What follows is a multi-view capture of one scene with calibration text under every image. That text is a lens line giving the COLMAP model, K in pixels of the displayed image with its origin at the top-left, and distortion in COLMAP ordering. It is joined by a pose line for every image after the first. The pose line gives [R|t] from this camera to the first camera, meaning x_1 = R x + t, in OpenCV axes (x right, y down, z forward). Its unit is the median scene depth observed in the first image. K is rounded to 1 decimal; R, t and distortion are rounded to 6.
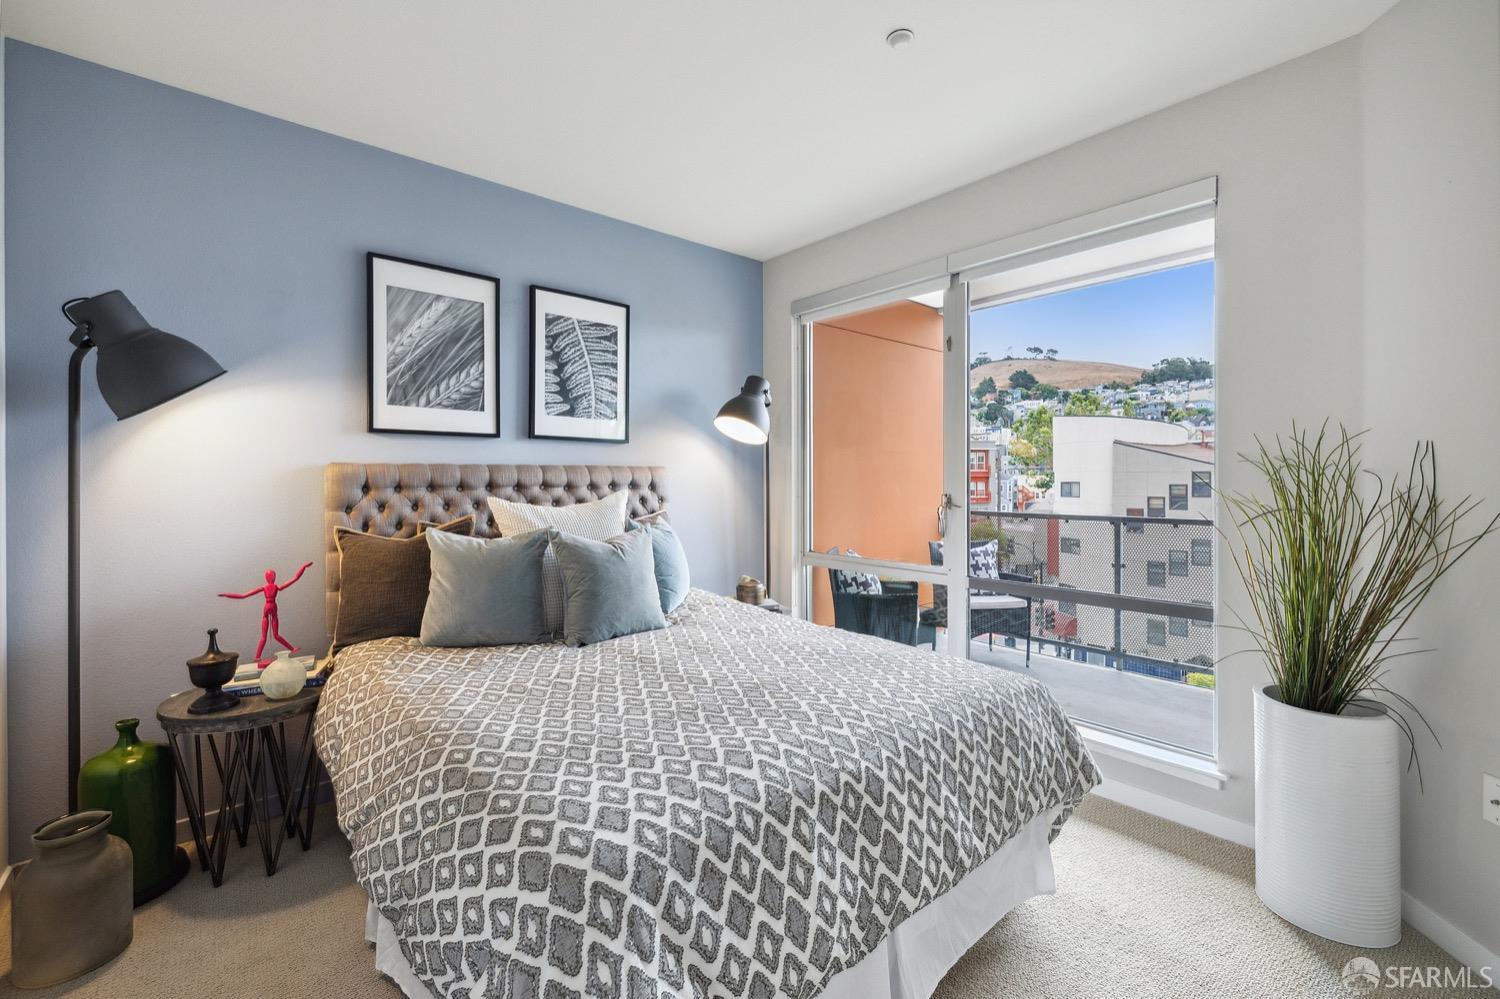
lens RADIAL K [[640.9, 0, 740.9], [0, 640.9, 486.6], [0, 0, 1]] dist [0.001665, -0.000173]
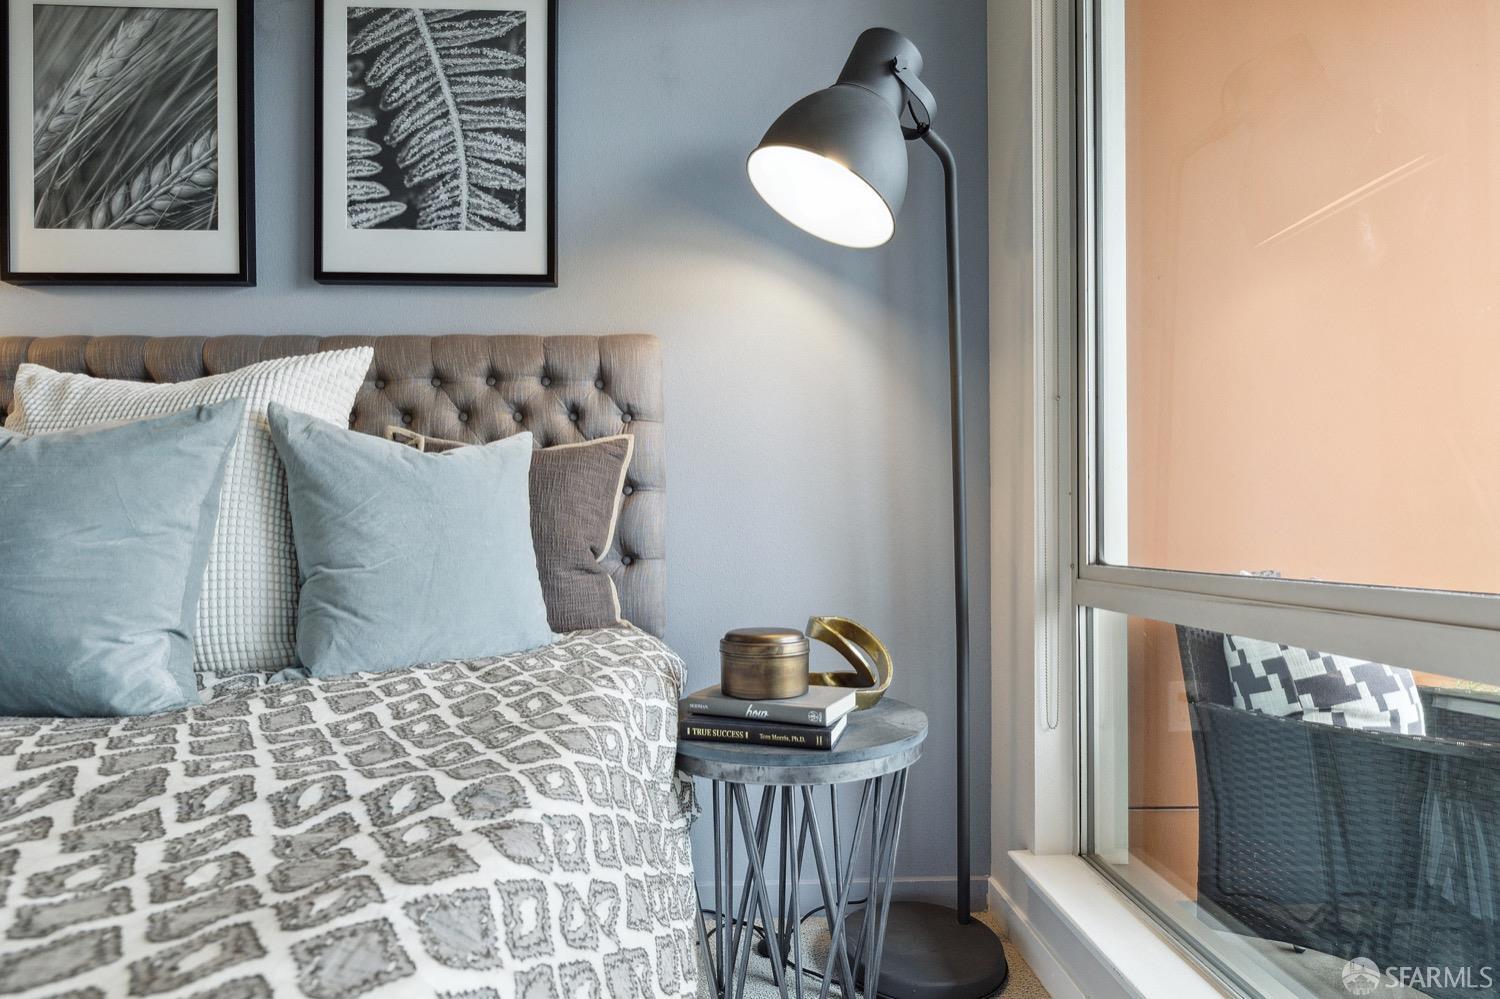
lens RADIAL K [[802.9, 0, 735.4], [0, 802.9, 546.5], [0, 0, 1]] dist [0.000725, -0.000045]
pose [[0.775917, 0.001469, -0.630833, 0.276091], [-0.001515, 0.999999, 0.000466, 0.116327], [0.630833, 0.000594, 0.775919, 0.726686]]
